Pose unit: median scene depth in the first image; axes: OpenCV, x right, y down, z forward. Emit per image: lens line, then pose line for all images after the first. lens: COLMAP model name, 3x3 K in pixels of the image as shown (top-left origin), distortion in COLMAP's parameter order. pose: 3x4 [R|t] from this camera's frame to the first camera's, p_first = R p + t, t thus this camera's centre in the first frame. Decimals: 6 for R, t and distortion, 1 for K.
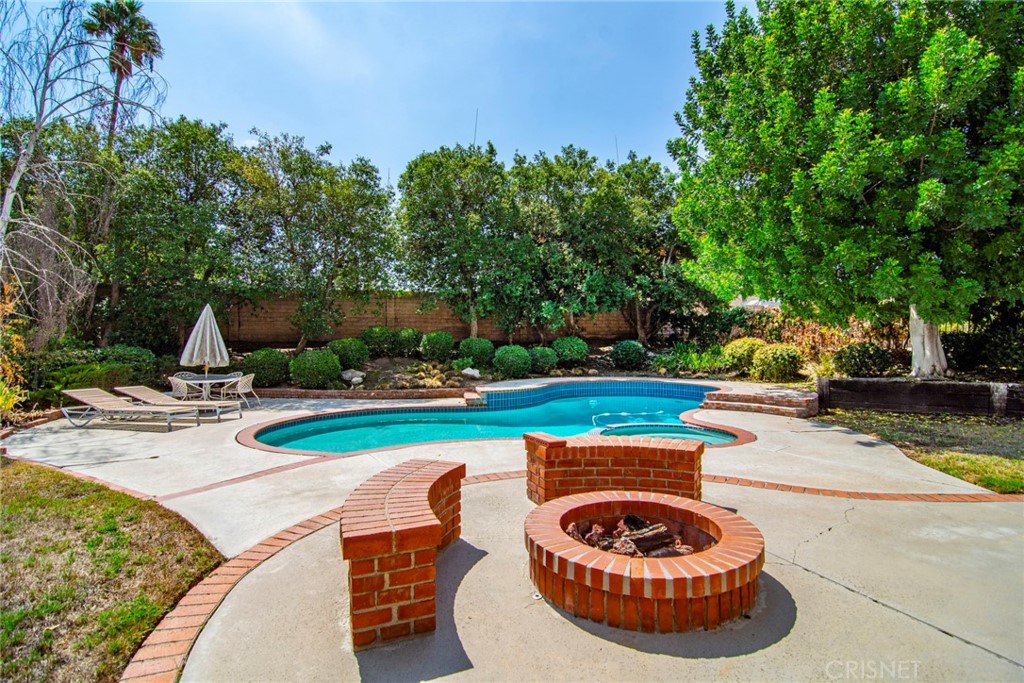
lens RADIAL K [[488.1, 0, 517.1], [0, 488.1, 344.9], [0, 0, 1]] dist [-0.013068, -0.003615]
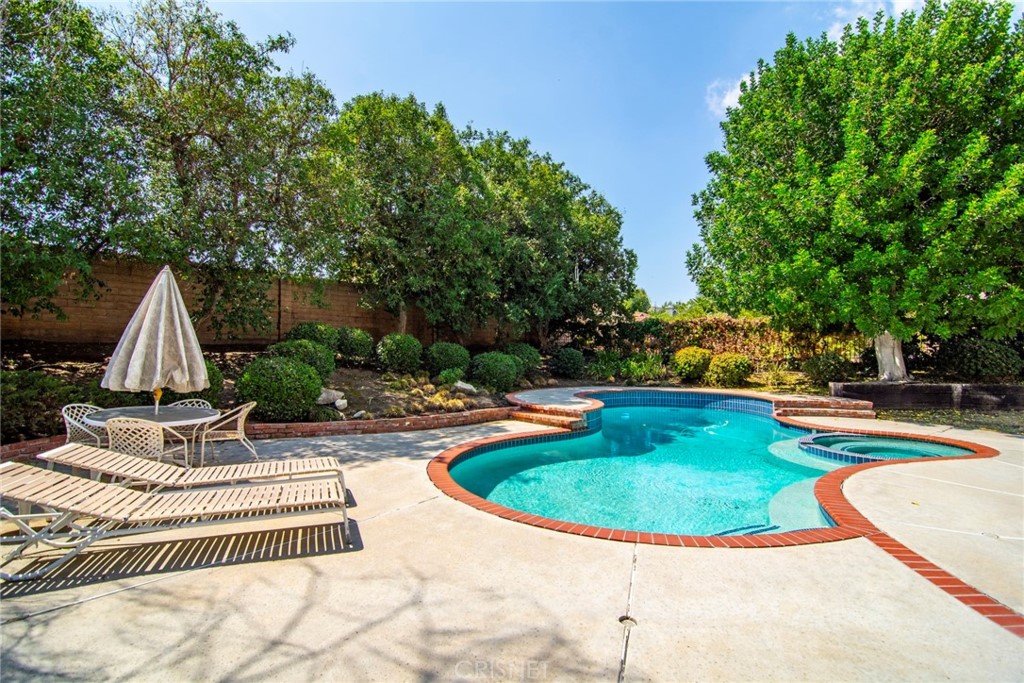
lens RADIAL K [[488.1, 0, 511.4], [0, 488.1, 343.1], [0, 0, 1]] dist [-0.013068, -0.003615]
pose [[0.851443, 0.018328, 0.524126, -0.474889], [-0.008308, 0.999735, -0.021463, 0.003004], [-0.524381, 0.013920, 0.851370, 0.313236]]
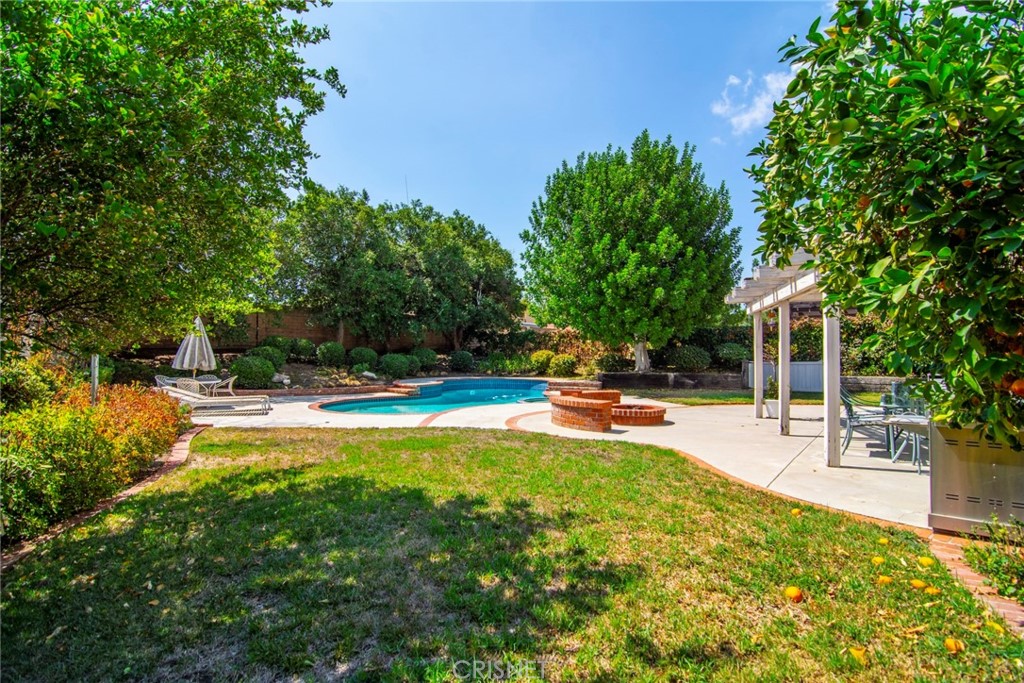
lens RADIAL K [[488.1, 0, 515.0], [0, 488.1, 343.8], [0, 0, 1]] dist [-0.013068, -0.003615]
pose [[0.844412, 0.019465, 0.535340, -0.492797], [-0.008607, 0.999704, -0.022774, 0.001673], [-0.535625, 0.014623, 0.844330, -0.312290]]
